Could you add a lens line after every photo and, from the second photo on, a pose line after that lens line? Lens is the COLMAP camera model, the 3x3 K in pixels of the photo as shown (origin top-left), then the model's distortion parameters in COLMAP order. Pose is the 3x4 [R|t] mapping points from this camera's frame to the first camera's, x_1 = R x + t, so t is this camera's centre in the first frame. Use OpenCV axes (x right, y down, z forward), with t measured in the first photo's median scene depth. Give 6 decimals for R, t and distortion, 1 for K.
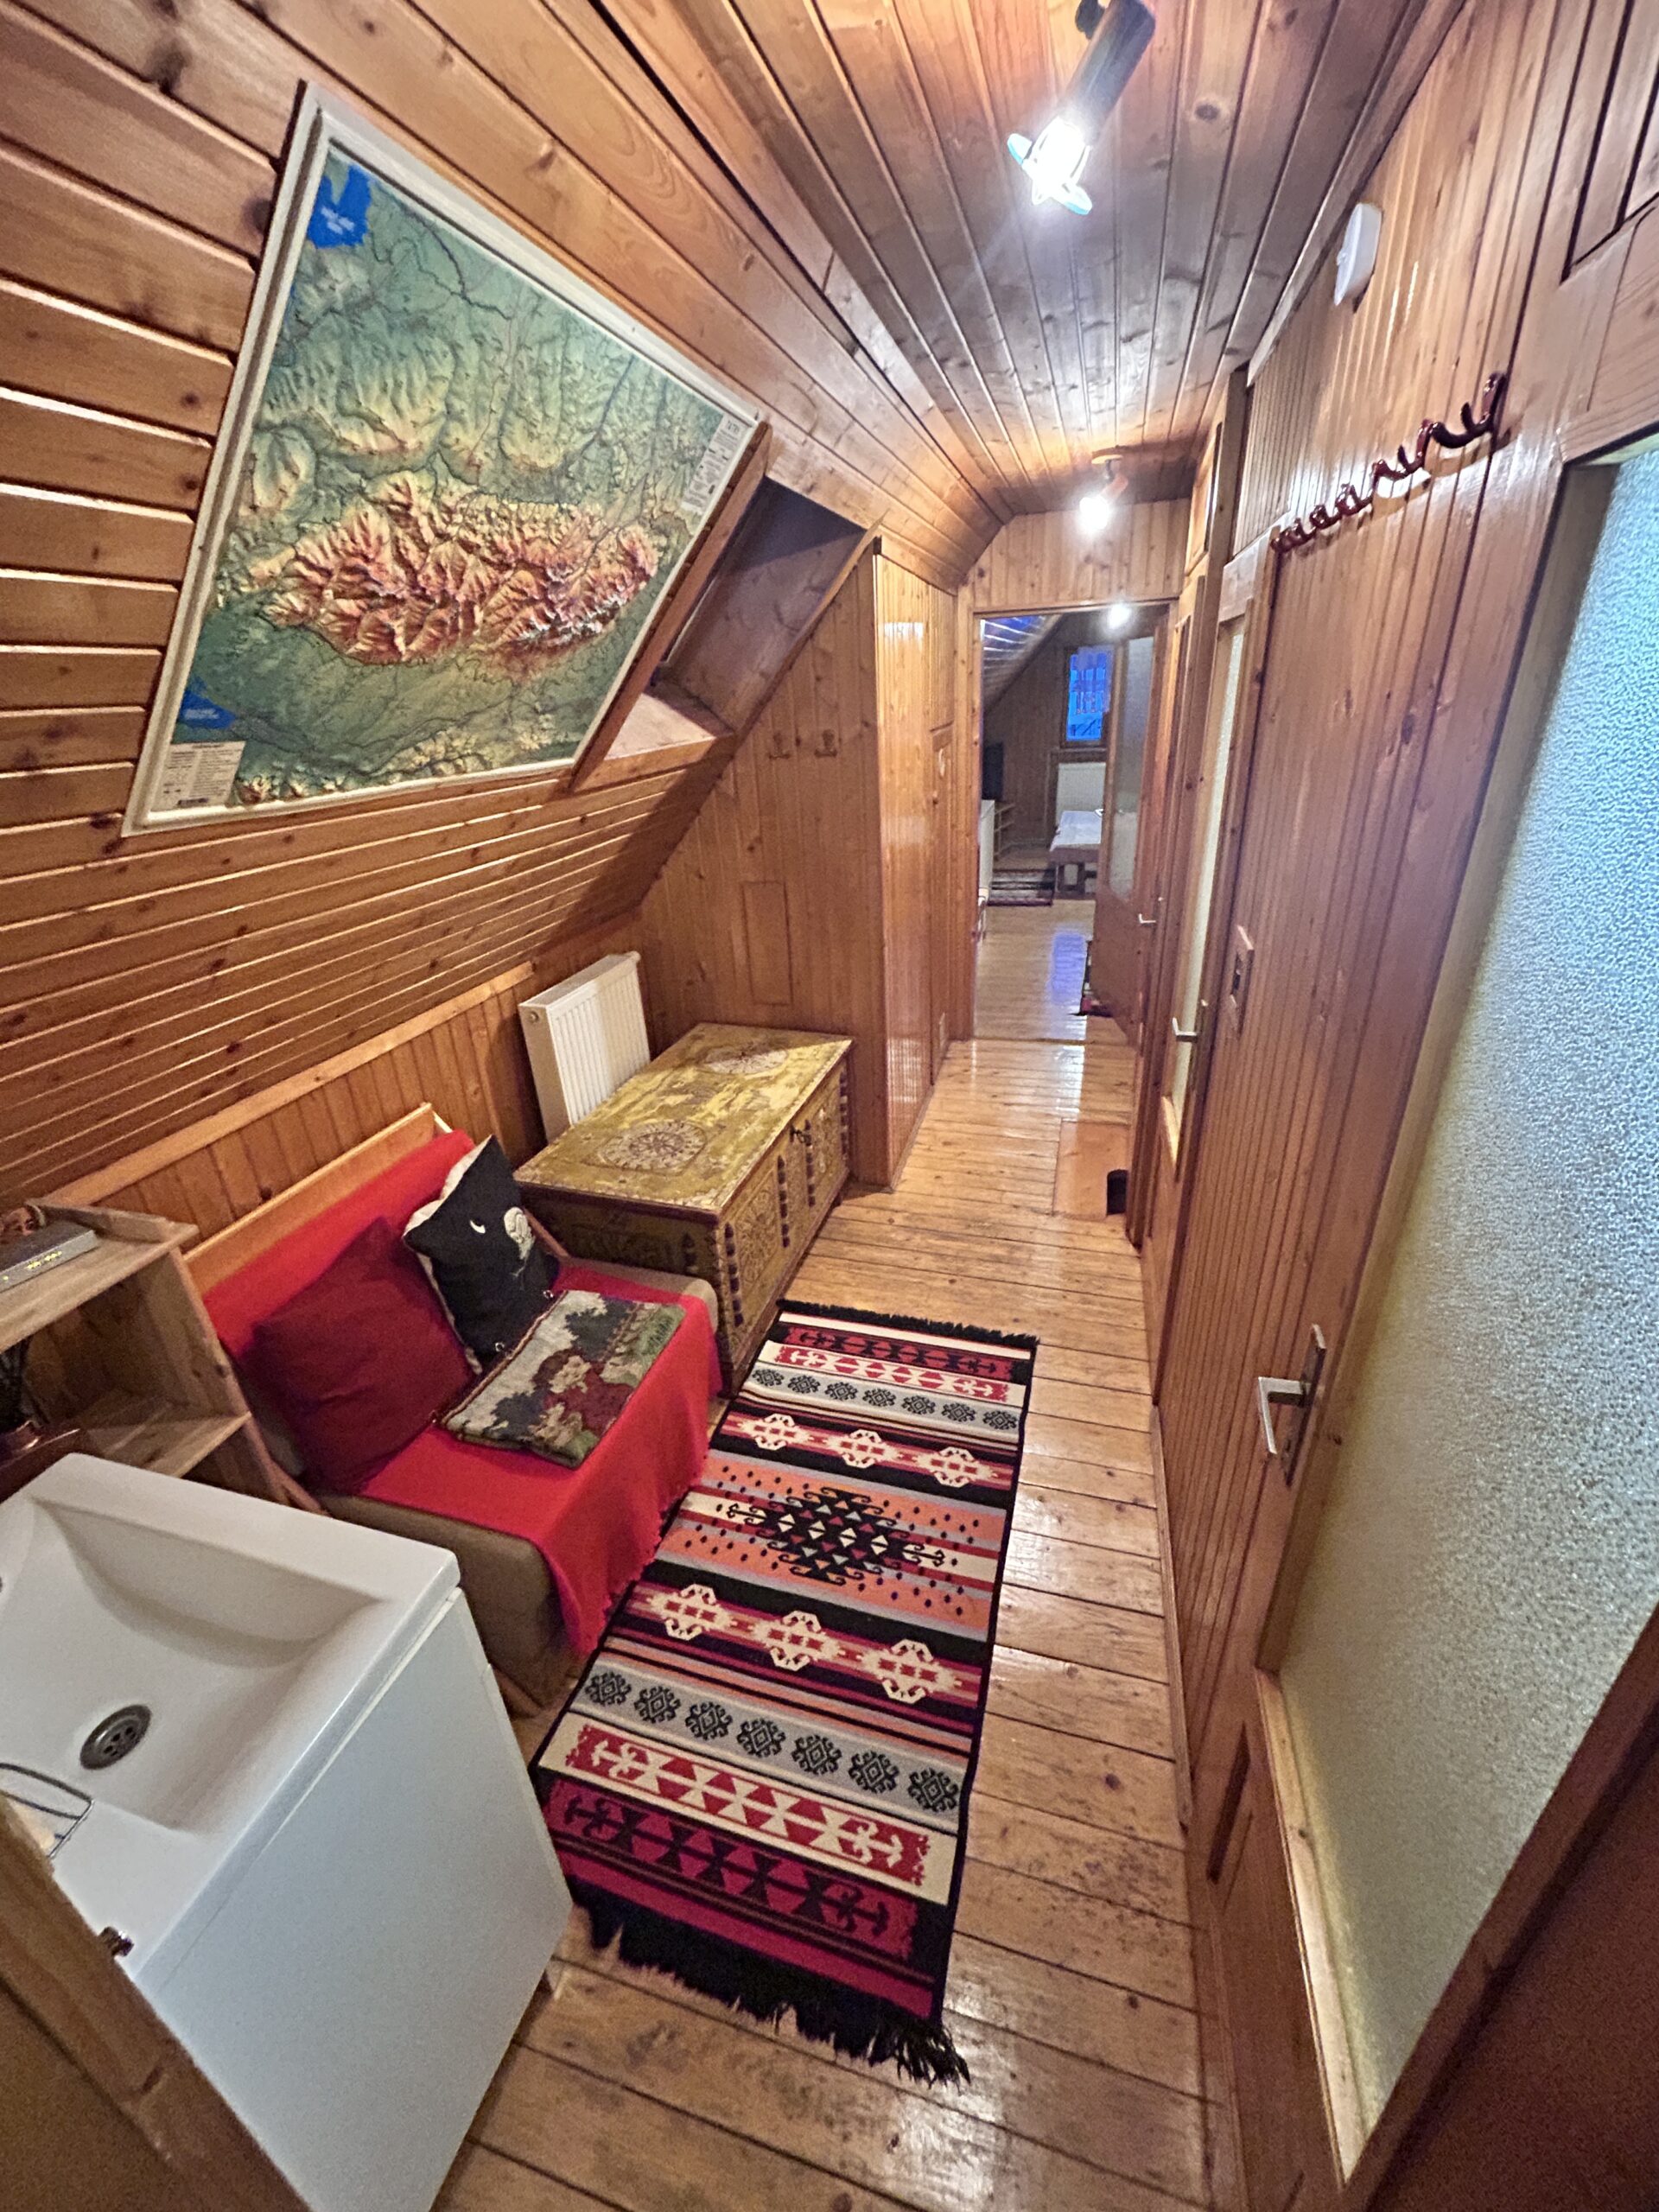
lens RADIAL K [[883.9, 0, 827.1], [0, 883.9, 1099.9], [0, 0, 1]] dist [-0.005749, 0.000860]
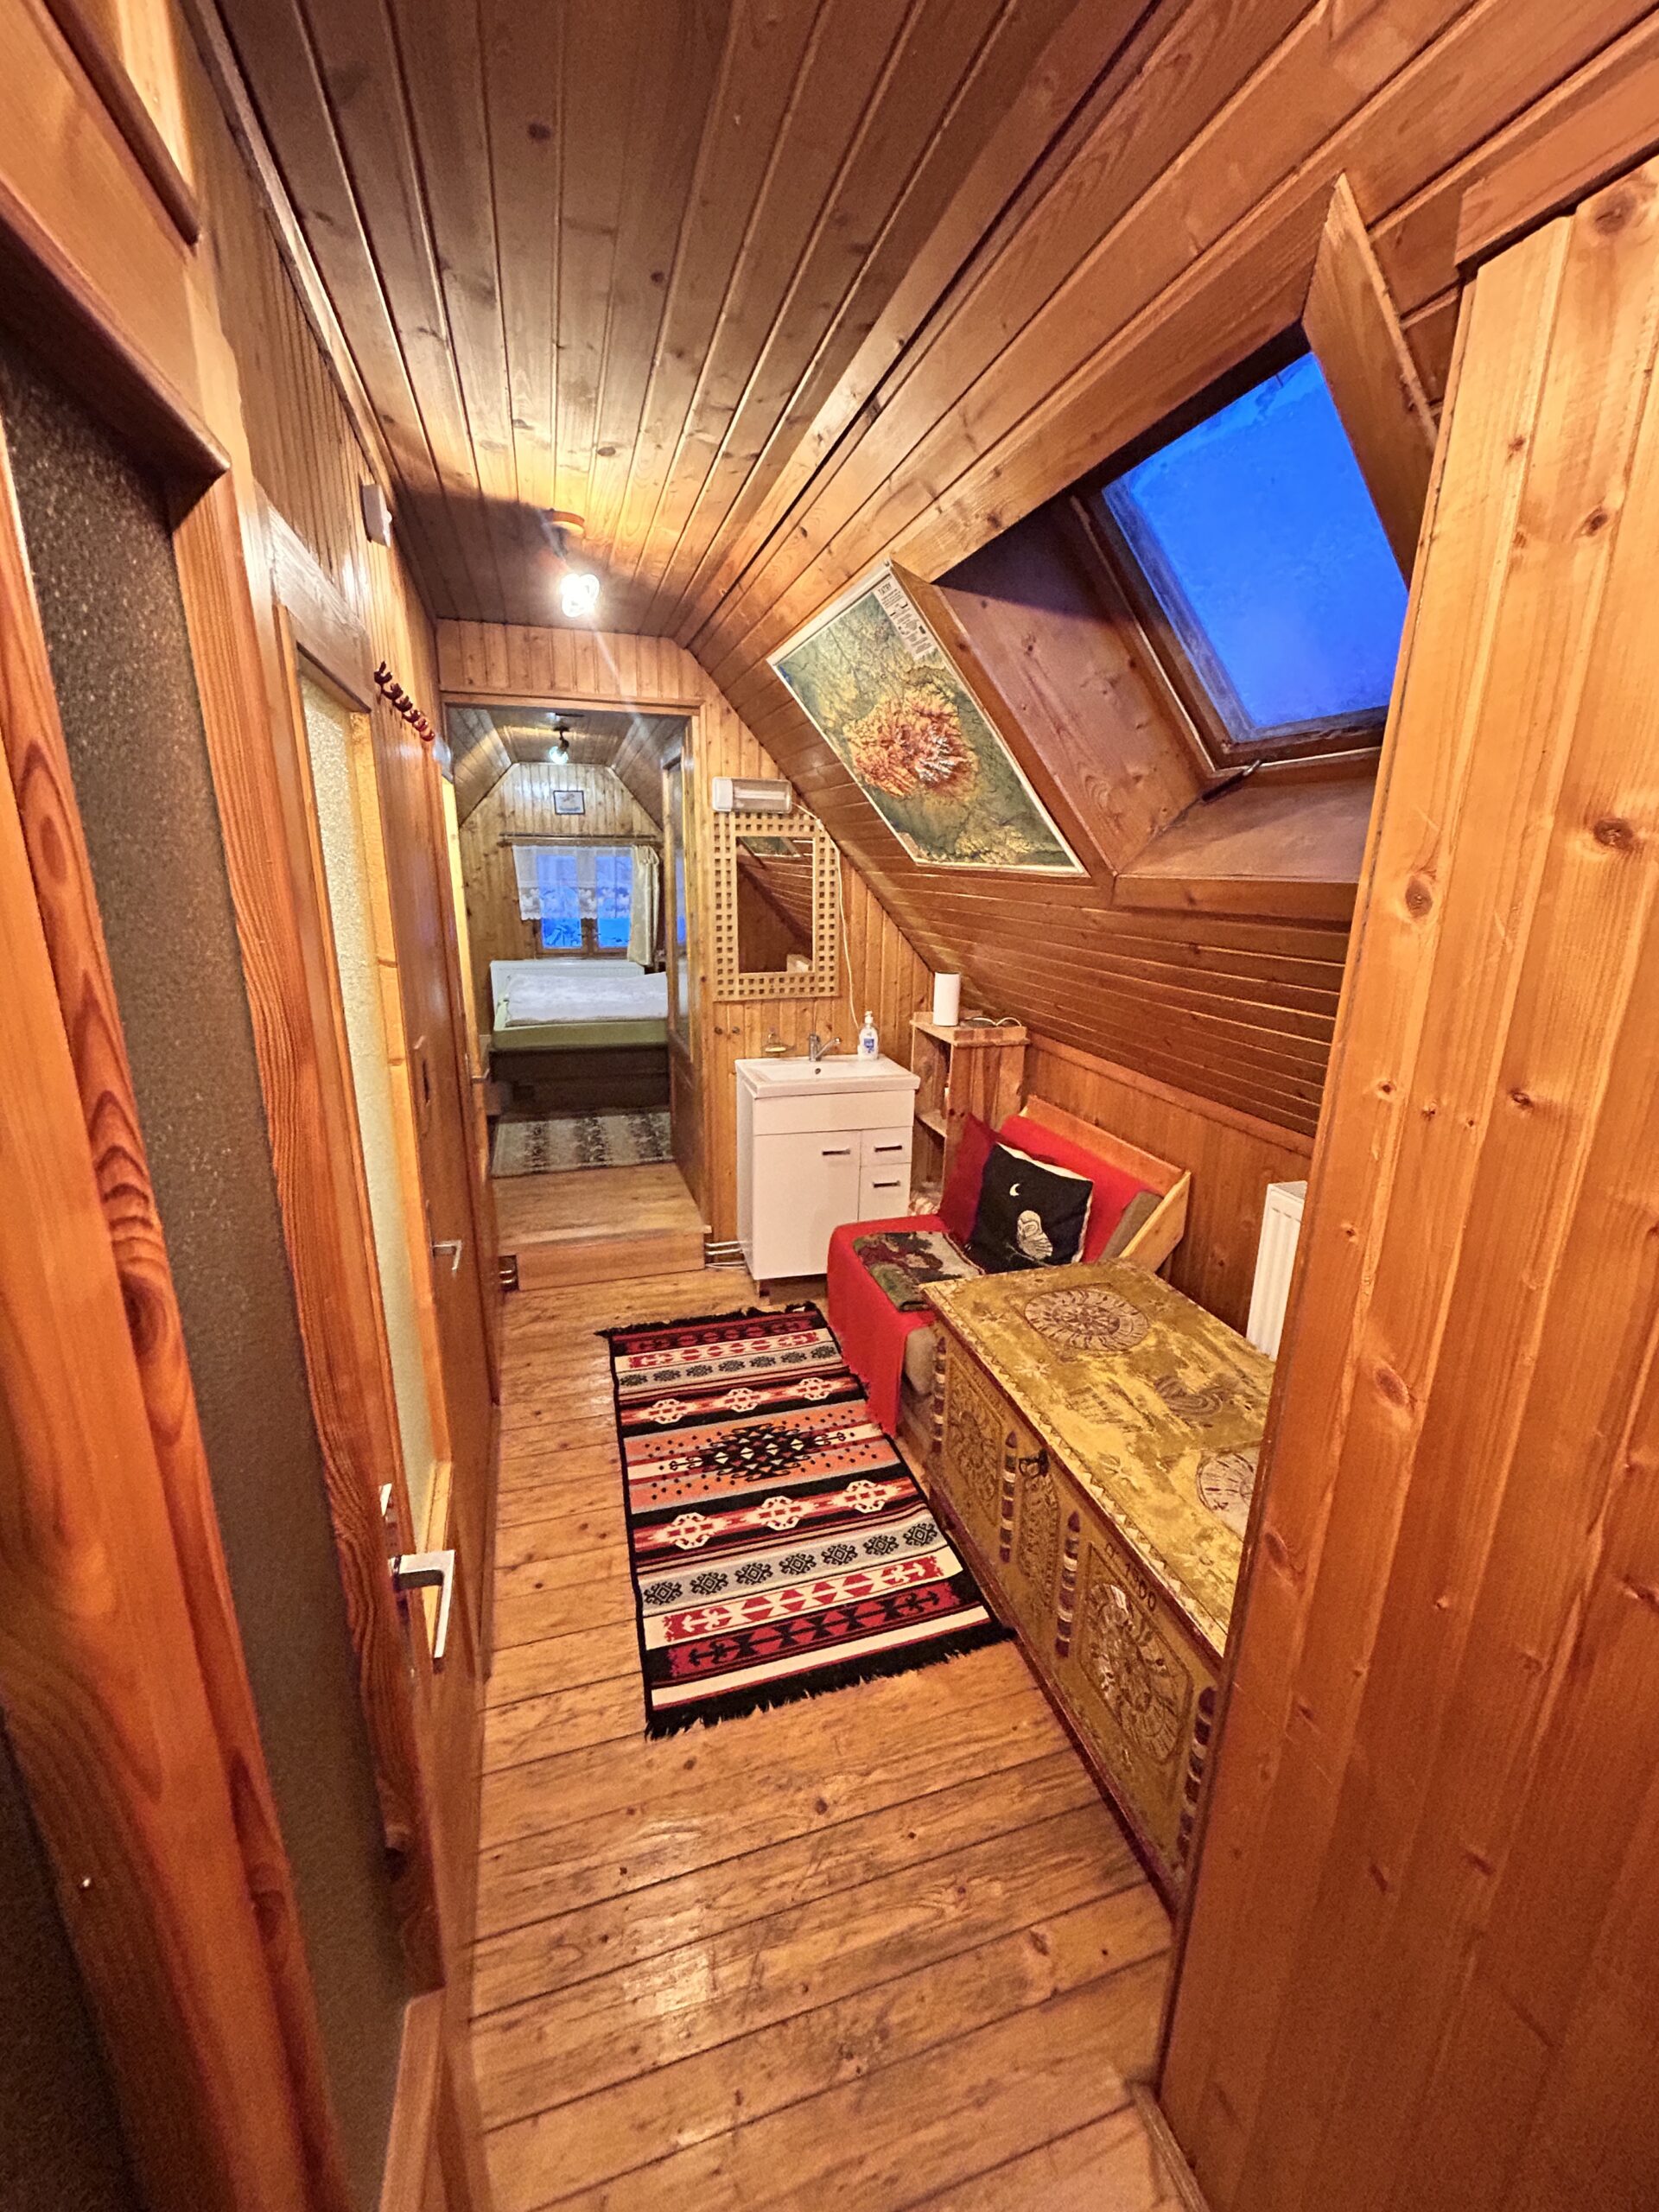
lens RADIAL K [[883.9, 0, 827.3], [0, 883.9, 1097.8], [0, 0, 1]] dist [-0.005749, 0.000860]
pose [[-0.832819, 0.179245, -0.523722, 0.447170], [-0.212751, 0.769803, 0.601781, -0.610901], [0.511029, 0.612597, -0.602972, 1.354887]]
